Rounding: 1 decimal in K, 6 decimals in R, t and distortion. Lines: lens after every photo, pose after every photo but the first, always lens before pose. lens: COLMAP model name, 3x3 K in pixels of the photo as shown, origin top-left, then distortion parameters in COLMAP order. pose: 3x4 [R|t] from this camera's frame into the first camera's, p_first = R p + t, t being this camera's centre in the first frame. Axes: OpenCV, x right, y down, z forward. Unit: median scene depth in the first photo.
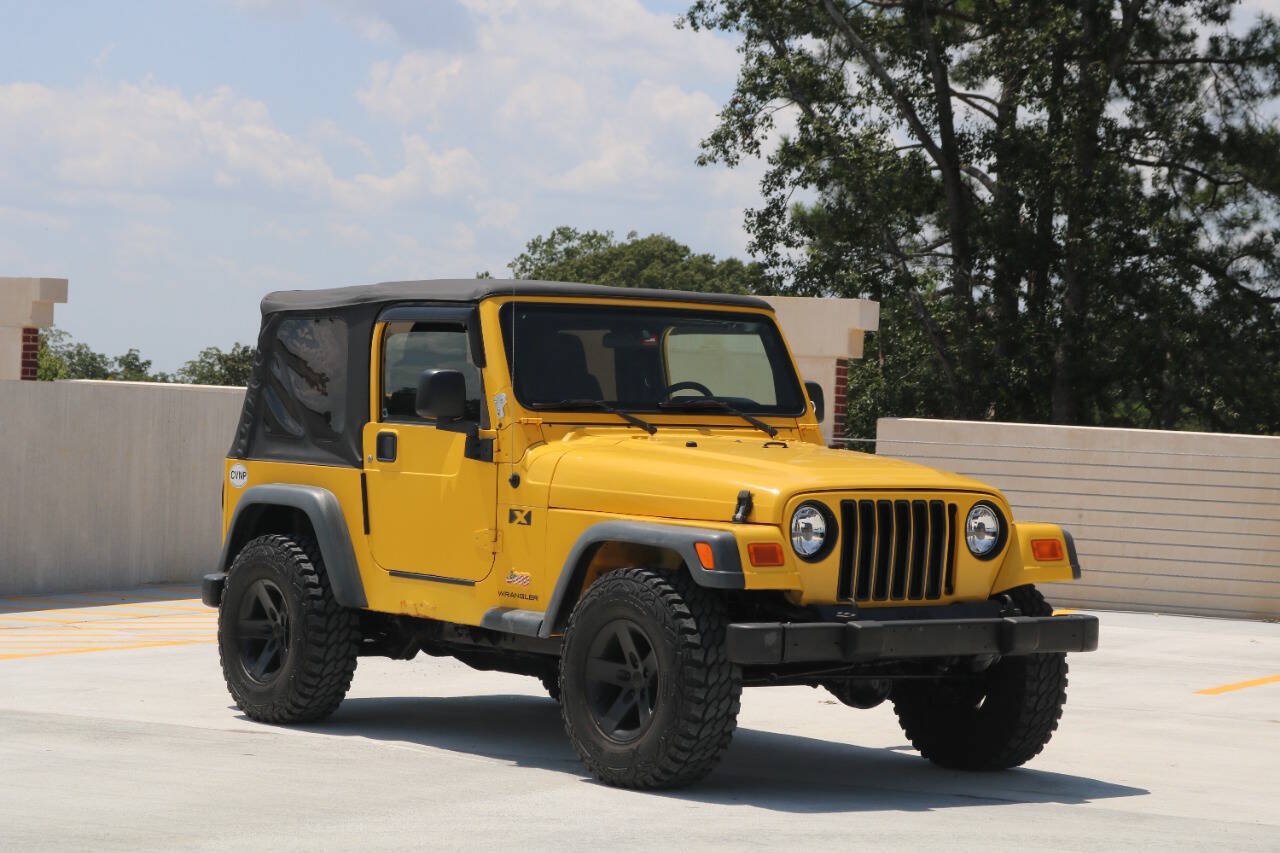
lens RADIAL K [[3077.4, 0, 644.4], [0, 3077.4, 394.6], [0, 0, 1]] dist [0.005029, 0.241463]
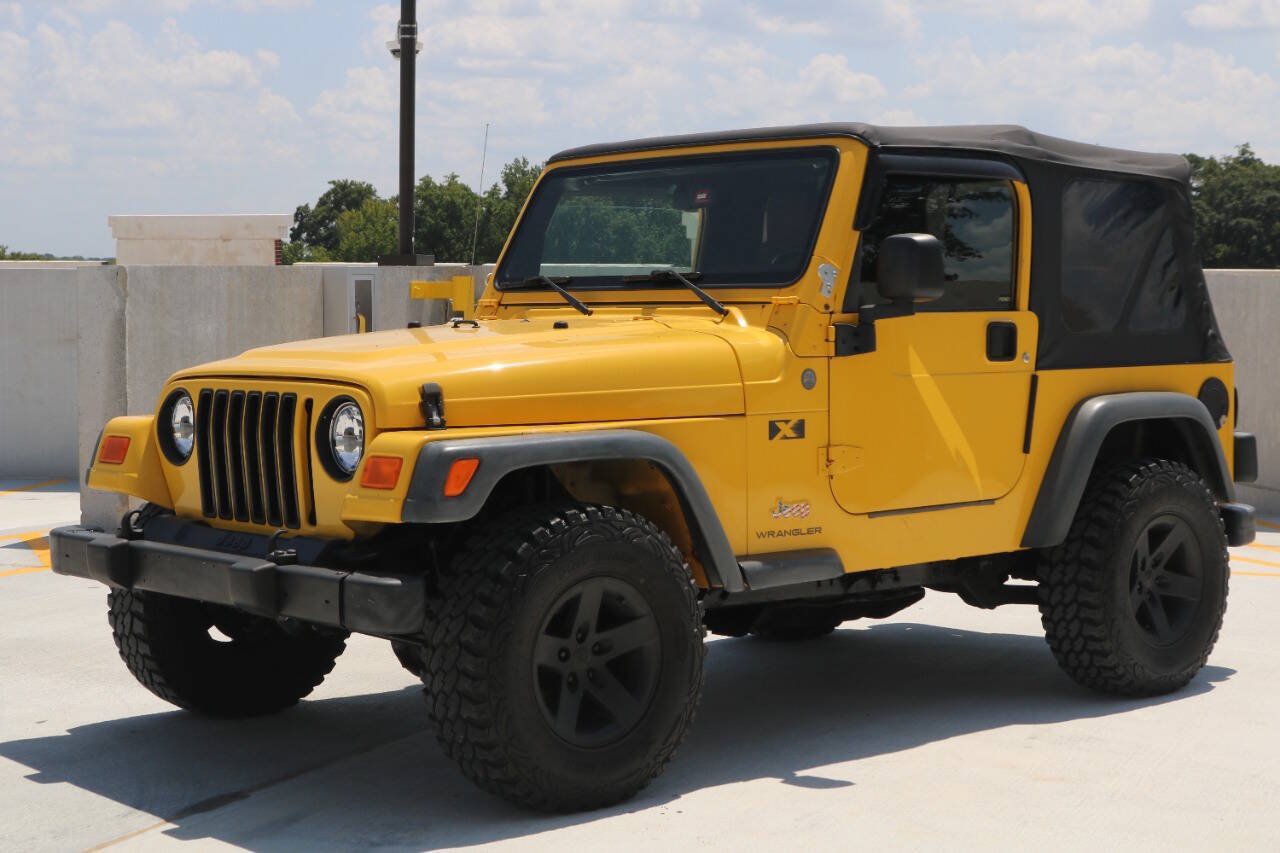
lens RADIAL K [[2167.8, 0, 640.0], [0, 2167.8, 426.5], [0, 0, 1]] dist [-0.024955, -0.043467]
pose [[0.075941, 0.025016, -0.996798, 0.574619], [0.005411, 0.999660, 0.025501, 0.027826], [0.997098, -0.007330, 0.075780, 0.980136]]
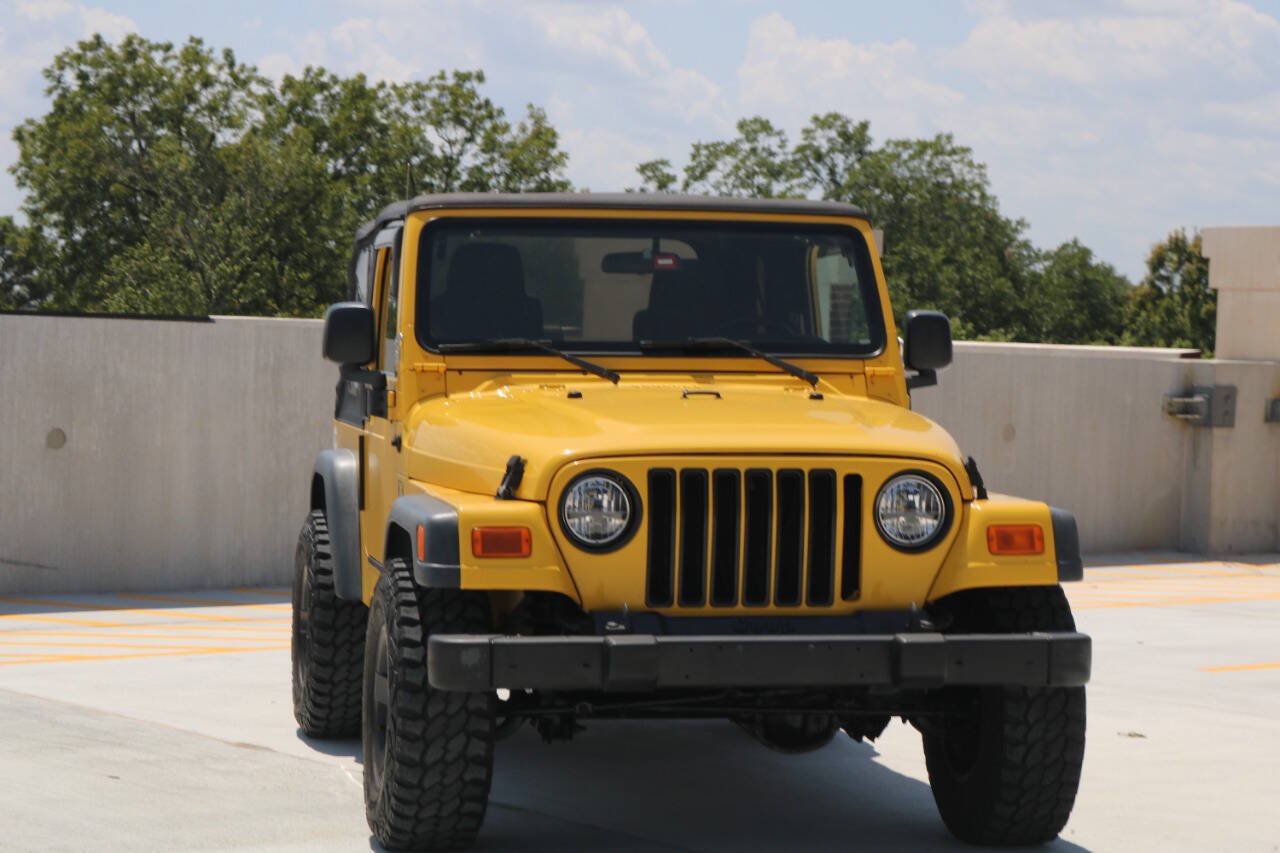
lens RADIAL K [[3077.4, 0, 644.4], [0, 3077.4, 394.6], [0, 0, 1]] dist [0.005029, 0.241463]
pose [[0.894708, -0.009311, -0.446555, 0.355192], [0.013136, 0.999899, 0.005471, 0.011842], [0.446458, -0.010761, 0.894740, 0.319711]]
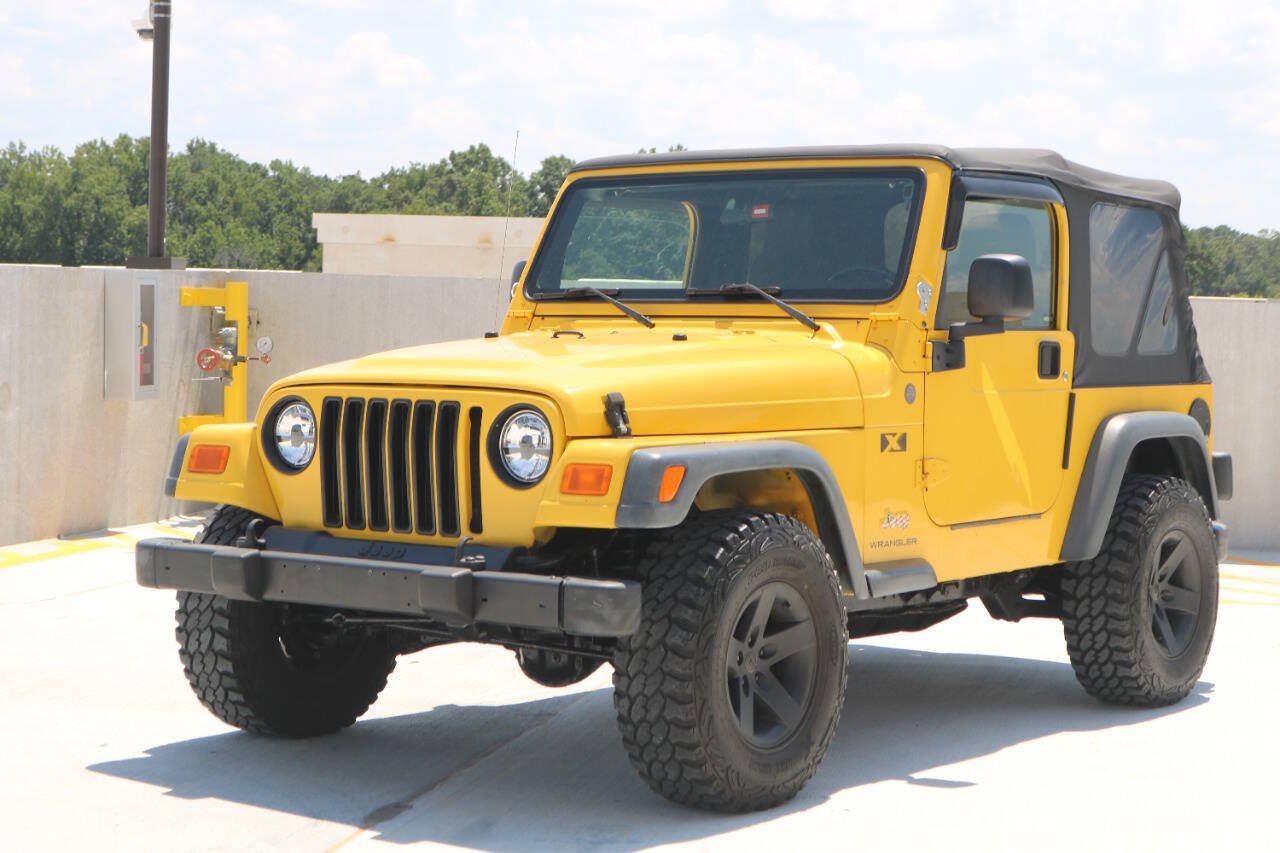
lens RADIAL K [[2479.8, 0, 640.0], [0, 2479.8, 426.5], [0, 0, 1]] dist [-0.006195, 0.017391]
pose [[0.272307, 0.013425, -0.962117, 0.629444], [-0.005847, 0.999907, 0.012297, 0.030856], [0.962193, 0.002277, 0.272360, 0.829952]]
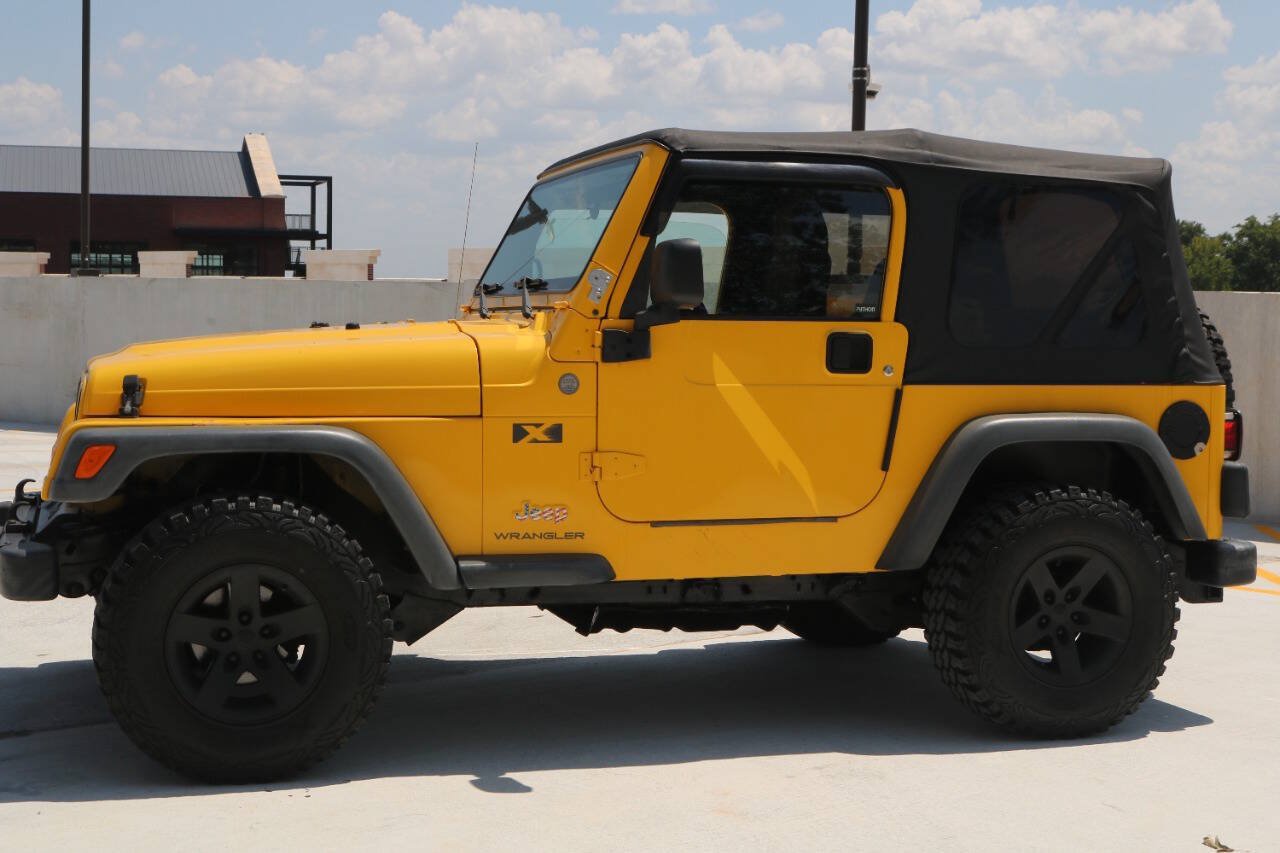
lens RADIAL K [[1841.0, 0, 640.0], [0, 1841.0, 426.5], [0, 0, 1]] dist [-0.048462, -0.094383]
pose [[-0.347565, 0.017481, -0.937493, 0.468439], [-0.024579, 0.999313, 0.027746, 0.027451], [0.937334, 0.032686, -0.346896, 1.228490]]
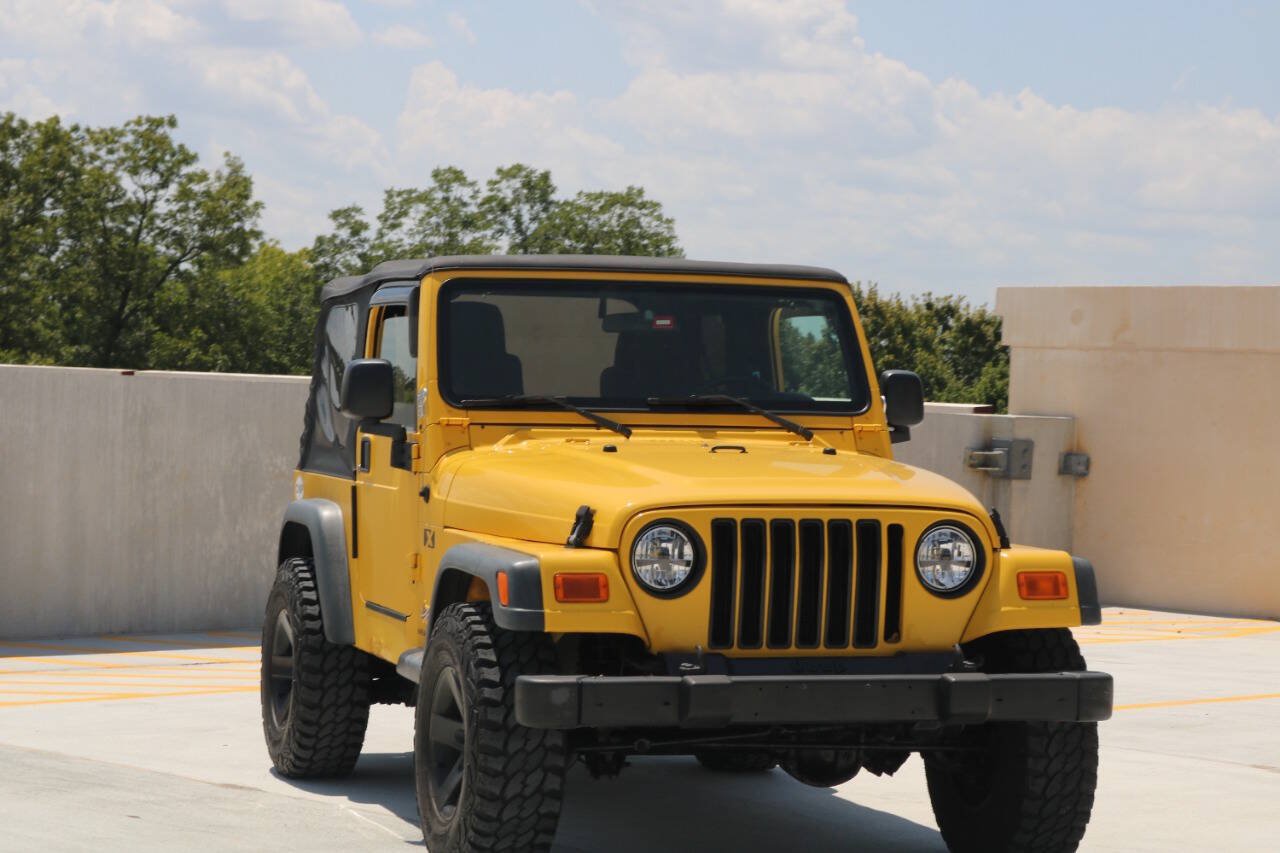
lens RADIAL K [[3077.4, 0, 644.4], [0, 3077.4, 394.6], [0, 0, 1]] dist [0.005029, 0.241463]
pose [[0.938862, -0.010274, -0.344140, 0.288738], [0.007623, 0.999930, -0.009055, 0.009056], [0.344209, 0.005878, 0.938875, 0.242746]]
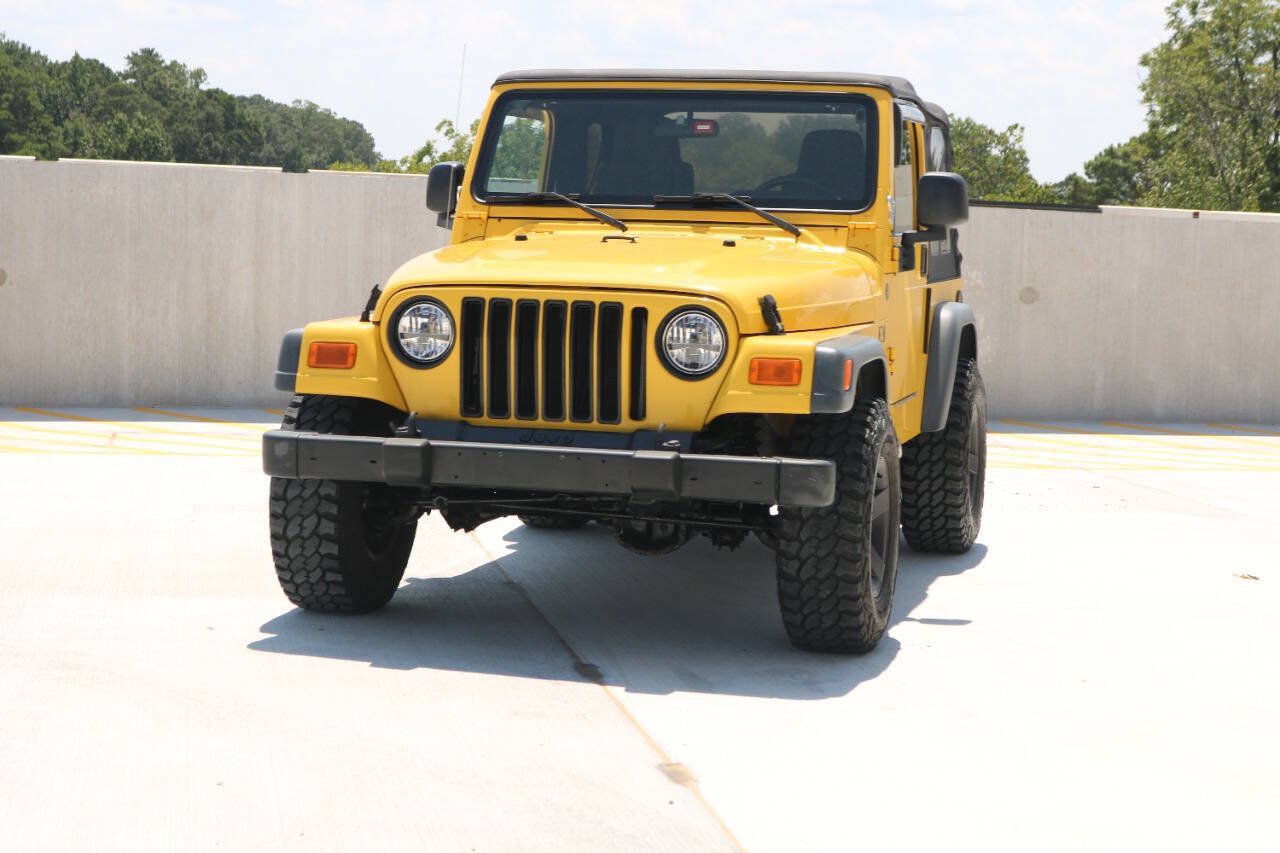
lens RADIAL K [[2479.8, 0, 640.0], [0, 2479.8, 426.5], [0, 0, 1]] dist [-0.006195, 0.017391]
pose [[0.618895, 0.054967, -0.783548, 0.574940], [-0.008429, 0.997956, 0.063350, 0.024028], [0.785428, -0.032602, 0.618093, 0.565188]]
